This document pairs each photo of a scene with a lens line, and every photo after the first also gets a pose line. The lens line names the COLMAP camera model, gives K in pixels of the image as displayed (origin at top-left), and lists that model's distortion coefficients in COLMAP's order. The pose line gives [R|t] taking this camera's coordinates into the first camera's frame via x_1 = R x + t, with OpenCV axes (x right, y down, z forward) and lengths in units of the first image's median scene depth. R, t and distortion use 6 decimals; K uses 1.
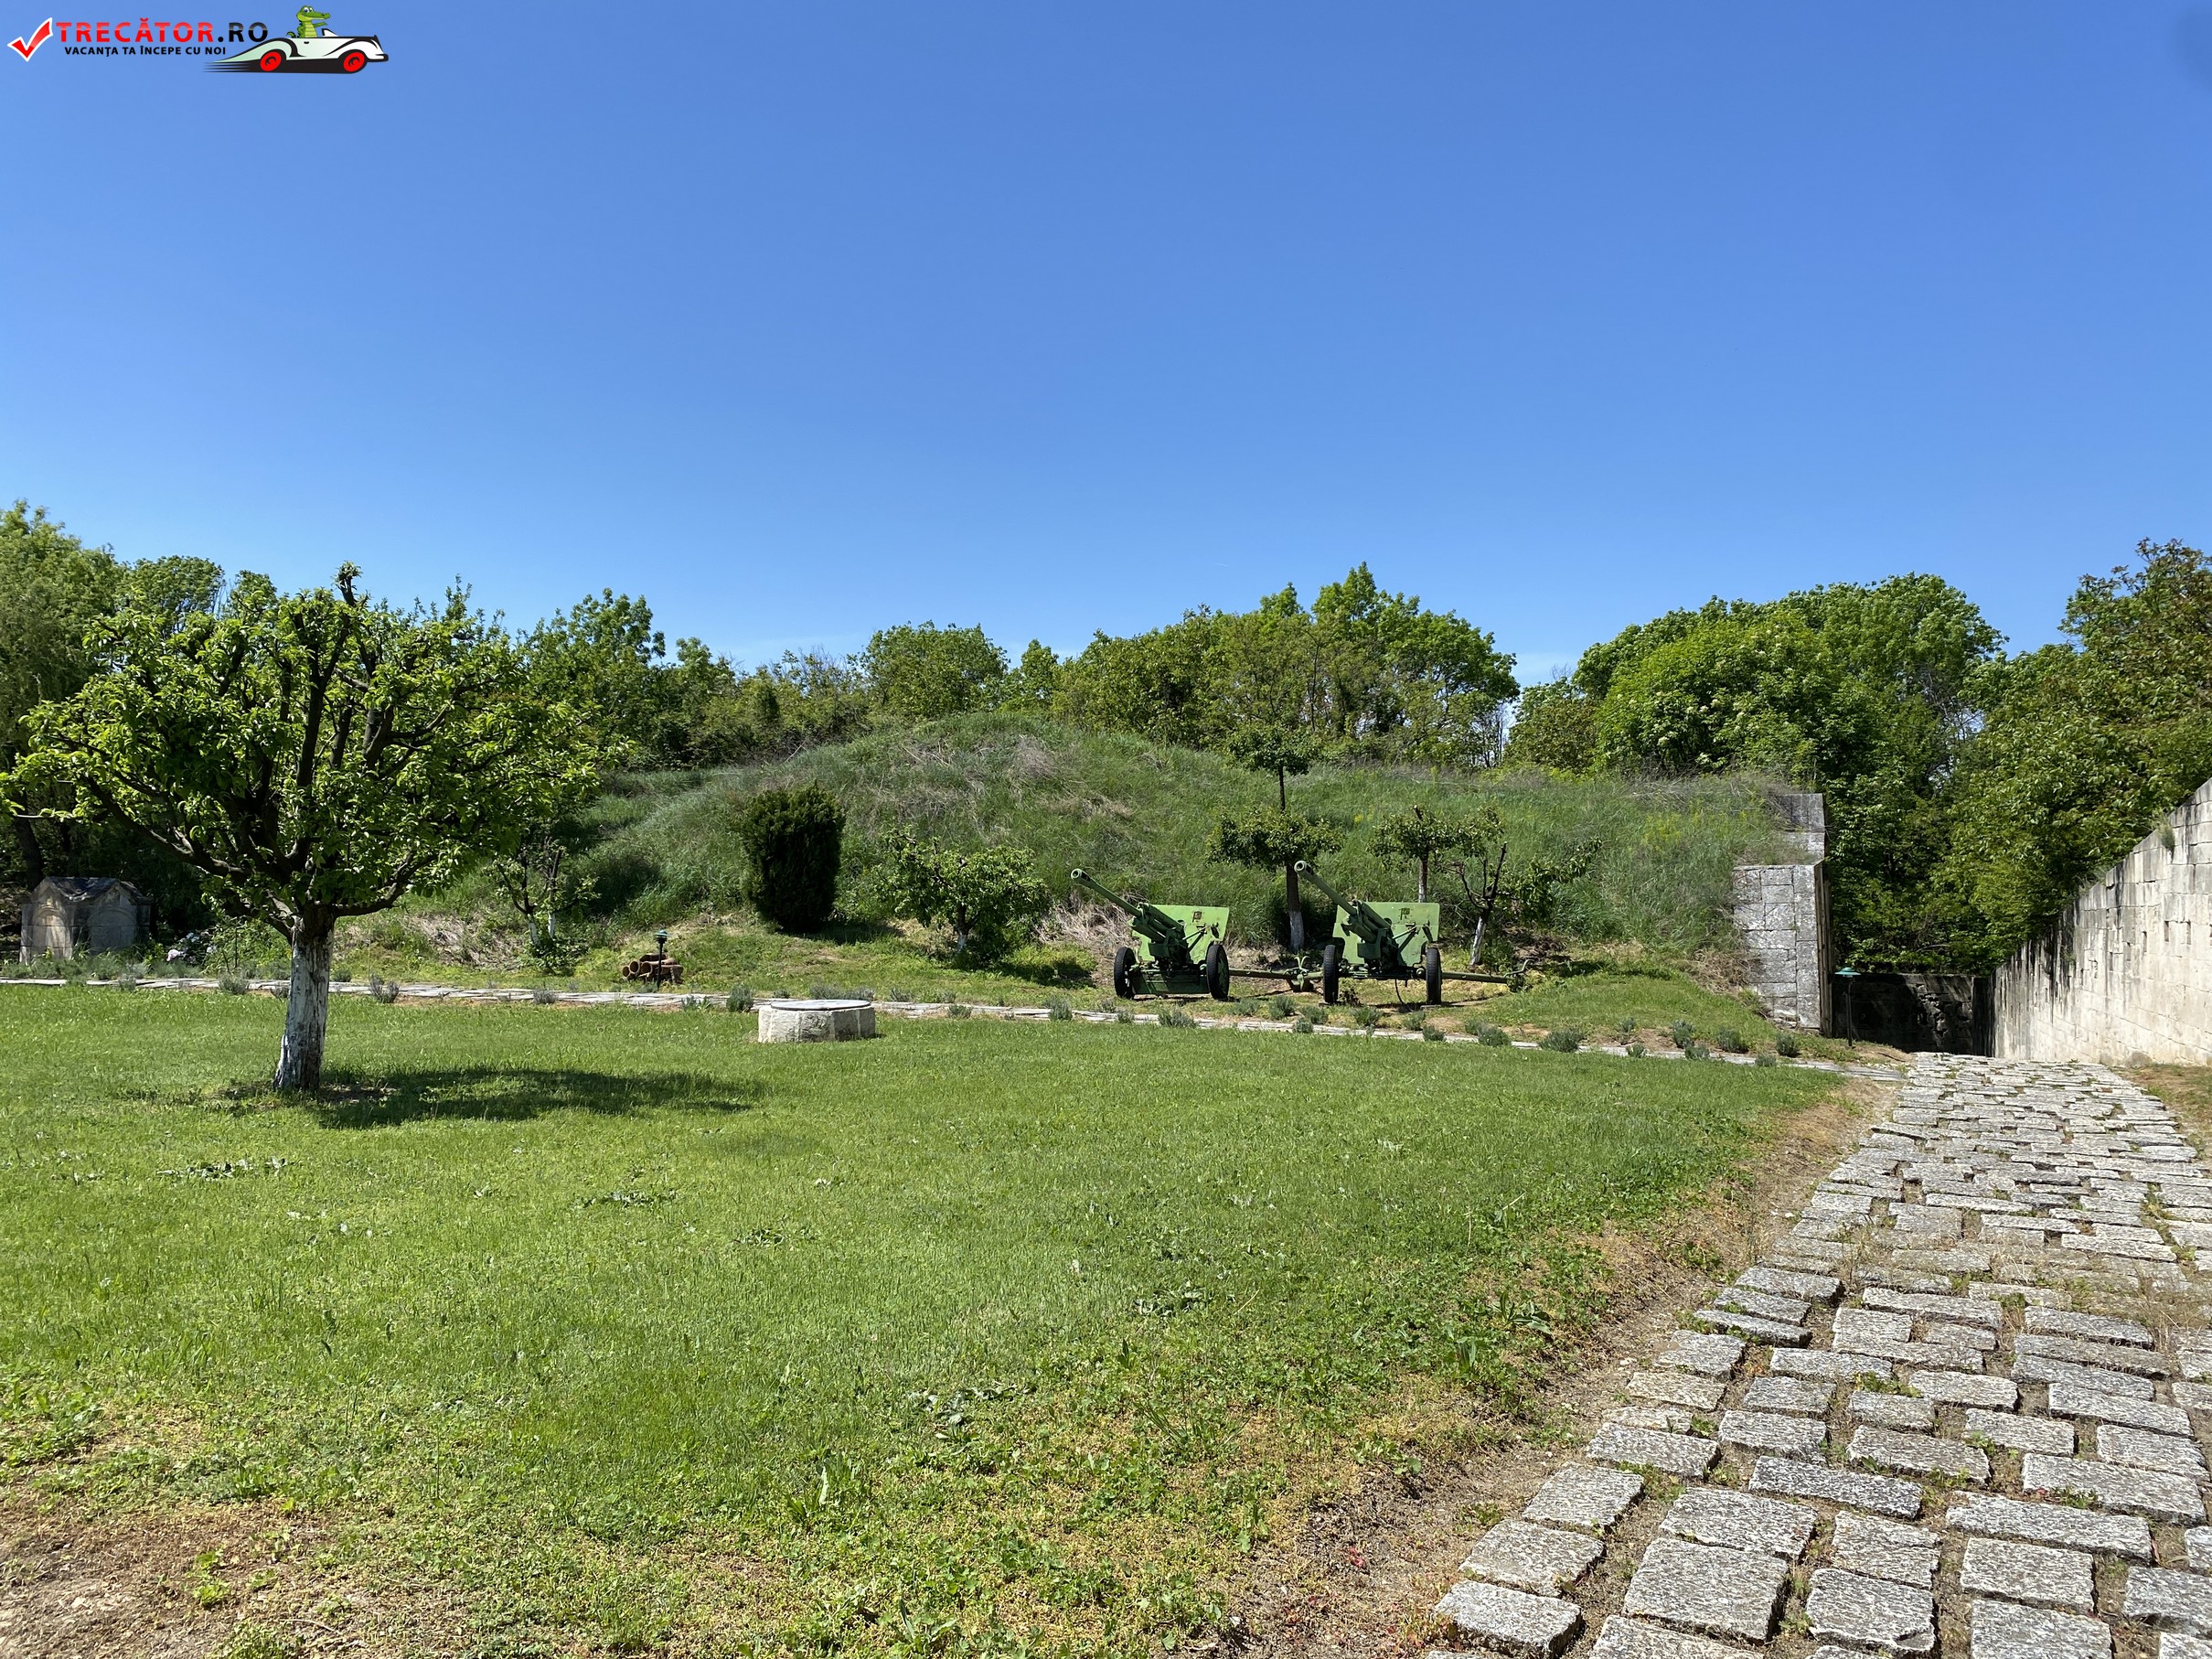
lens RADIAL K [[1667.4, 0, 1102.1], [0, 1667.4, 823.5], [0, 0, 1]] dist [0.005701, 0.002663]
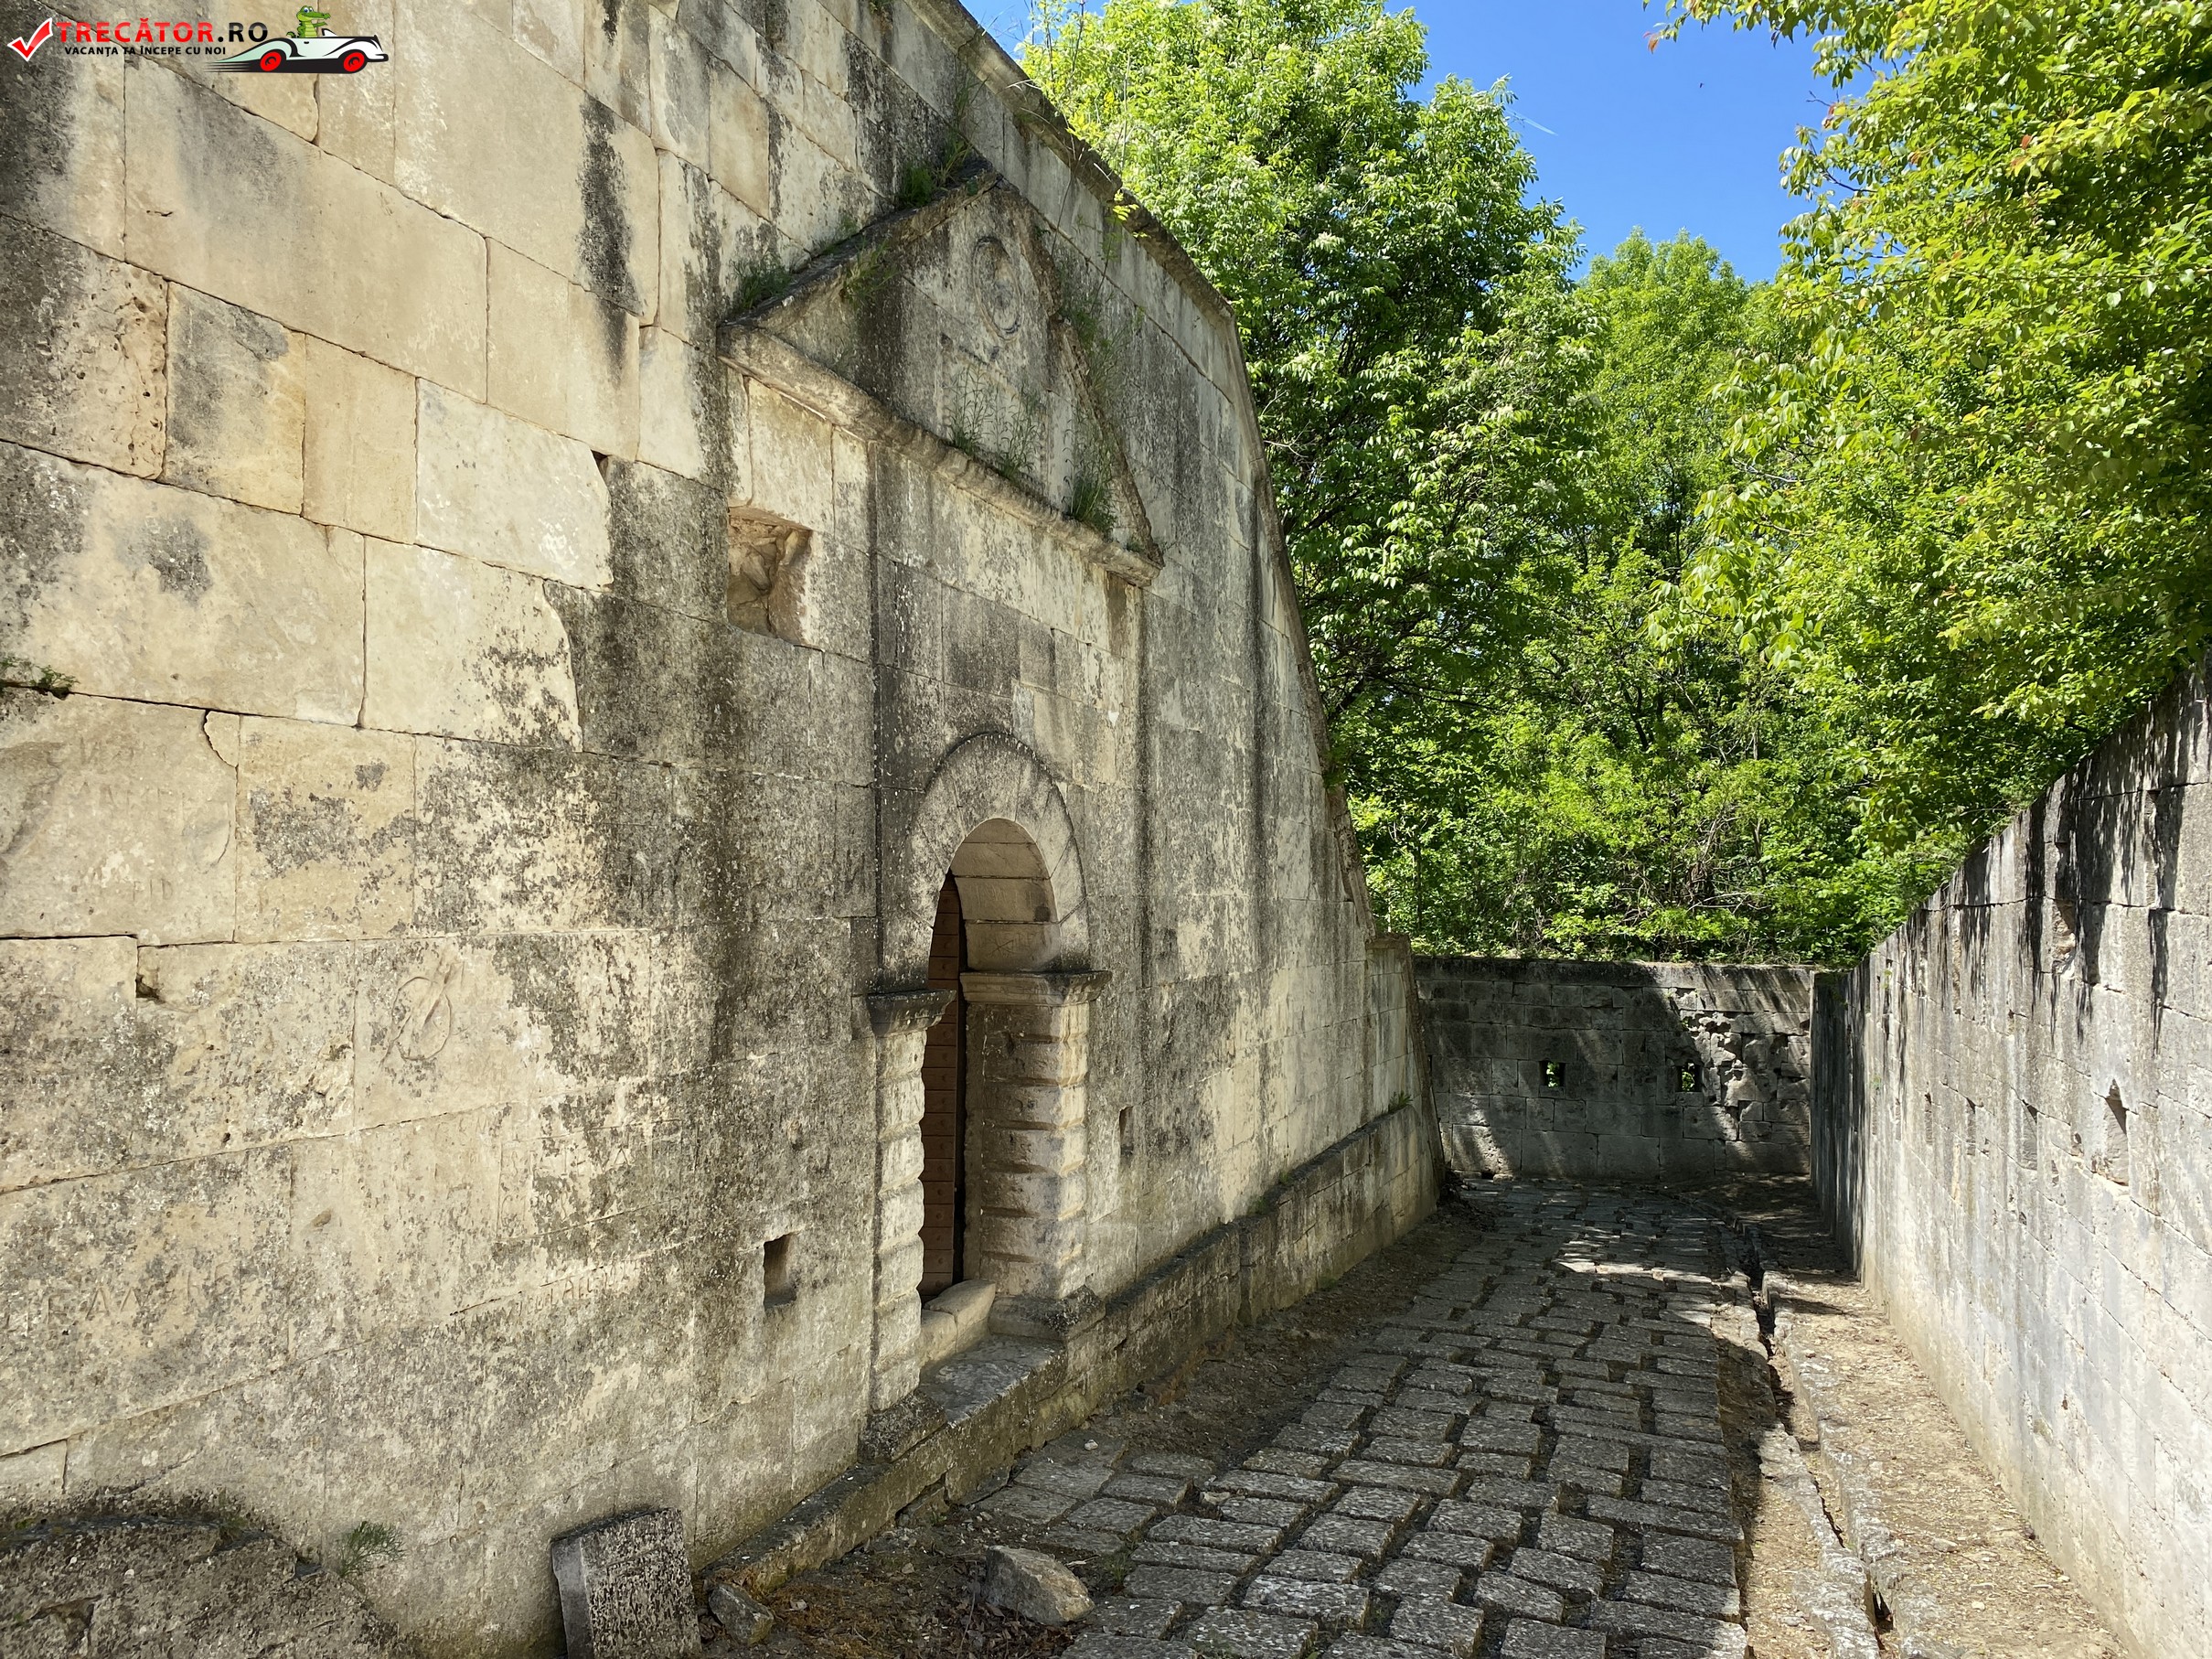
lens RADIAL K [[1667.4, 0, 1109.2], [0, 1667.4, 834.7], [0, 0, 1]] dist [0.005701, 0.002663]
pose [[0.998390, 0.001993, 0.056689, 0.332385], [-0.002710, 0.999917, 0.012587, 0.055491], [-0.056659, -0.012720, 0.998313, 0.617400]]
